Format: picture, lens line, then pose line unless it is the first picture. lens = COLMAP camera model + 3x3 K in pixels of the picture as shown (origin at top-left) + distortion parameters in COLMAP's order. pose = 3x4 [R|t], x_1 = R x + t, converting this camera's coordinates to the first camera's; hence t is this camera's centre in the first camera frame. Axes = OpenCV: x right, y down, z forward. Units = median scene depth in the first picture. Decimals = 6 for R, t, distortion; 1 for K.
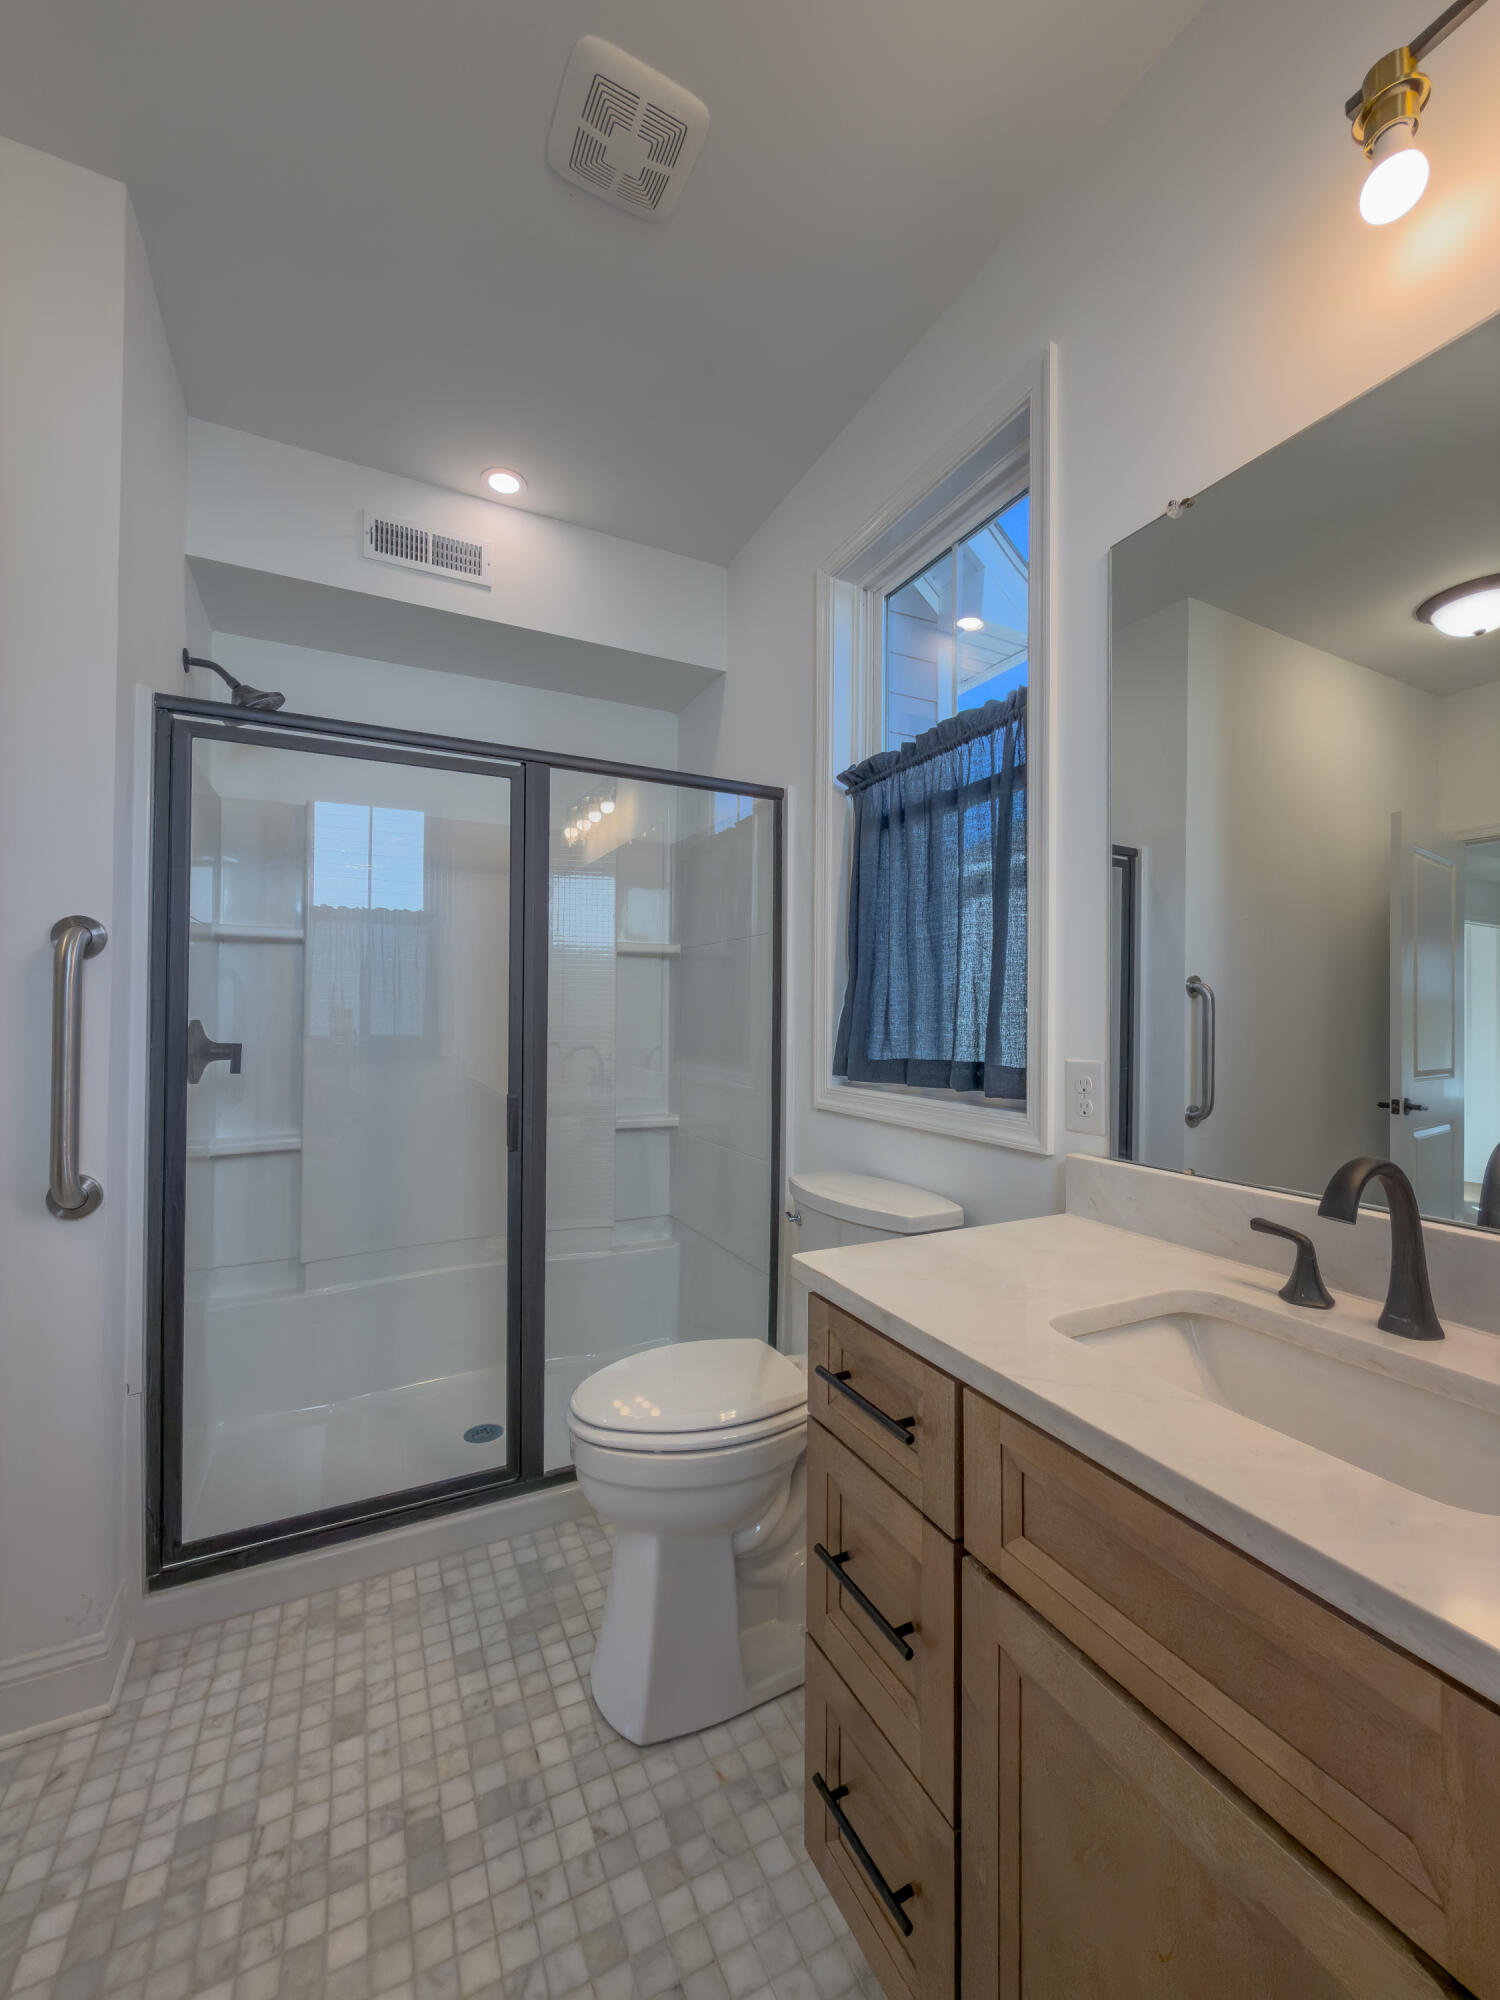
lens RADIAL K [[794.0, 0, 750.0], [0, 794.0, 1000.0], [0, 0, 1]] dist [0.001148, 0.000163]
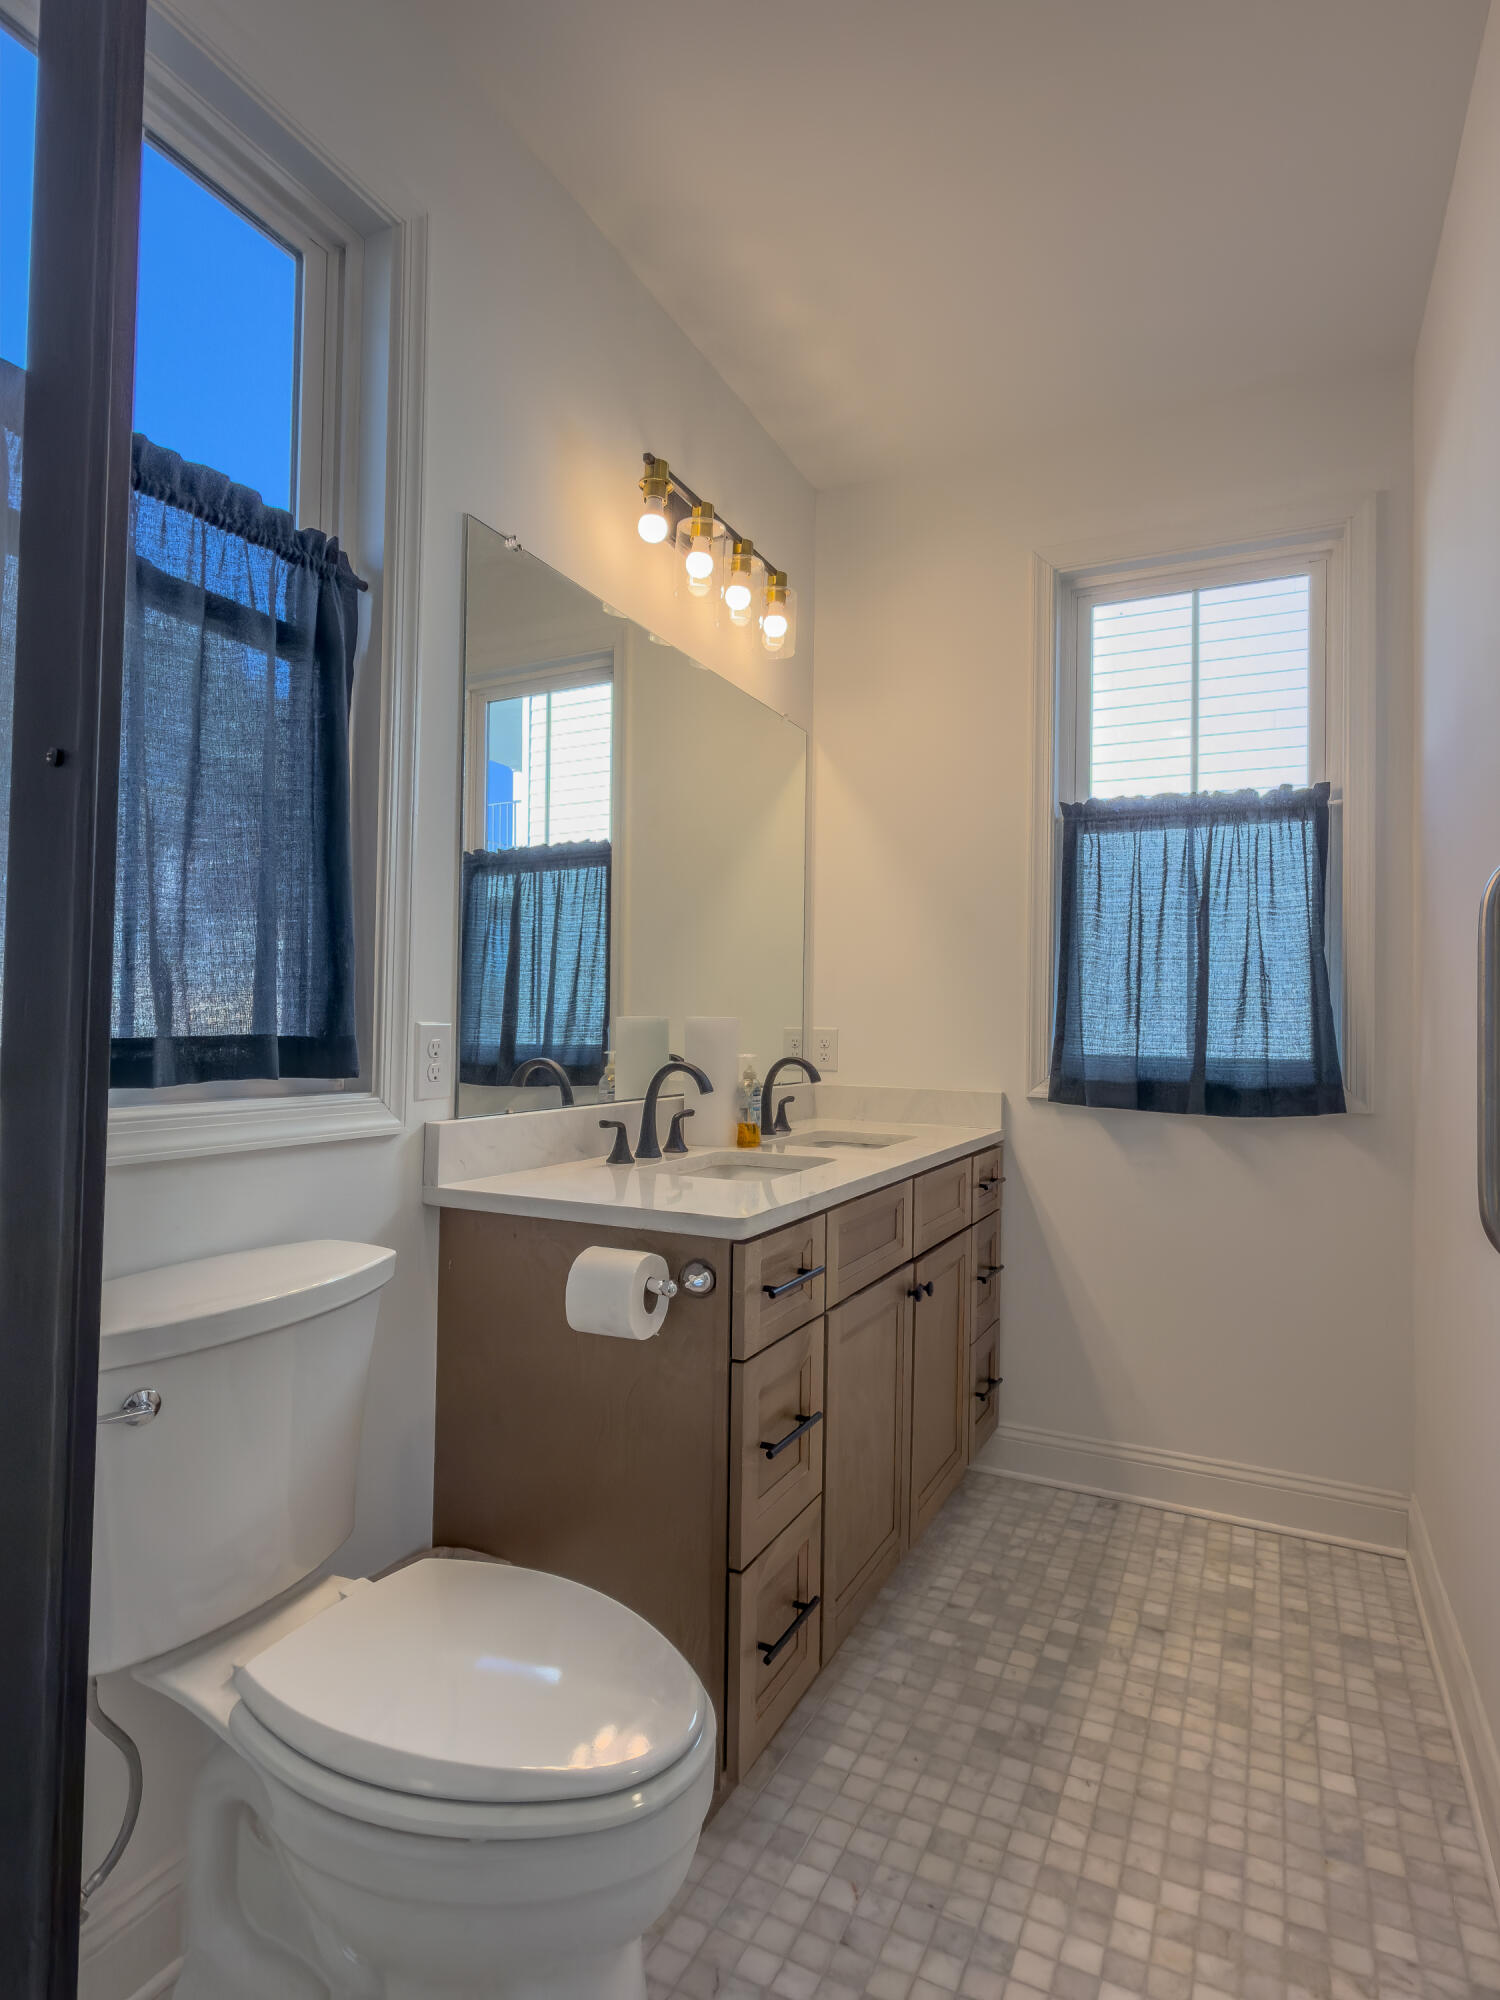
lens RADIAL K [[1083.3, 0, 750.0], [0, 1083.3, 1000.0], [0, 0, 1]] dist [0.000472, -0.000025]
pose [[-0.614793, 0.009258, 0.788634, -1.189029], [-0.025519, 0.999174, -0.031623, 0.113938], [-0.788275, -0.039567, -0.614049, 2.132080]]
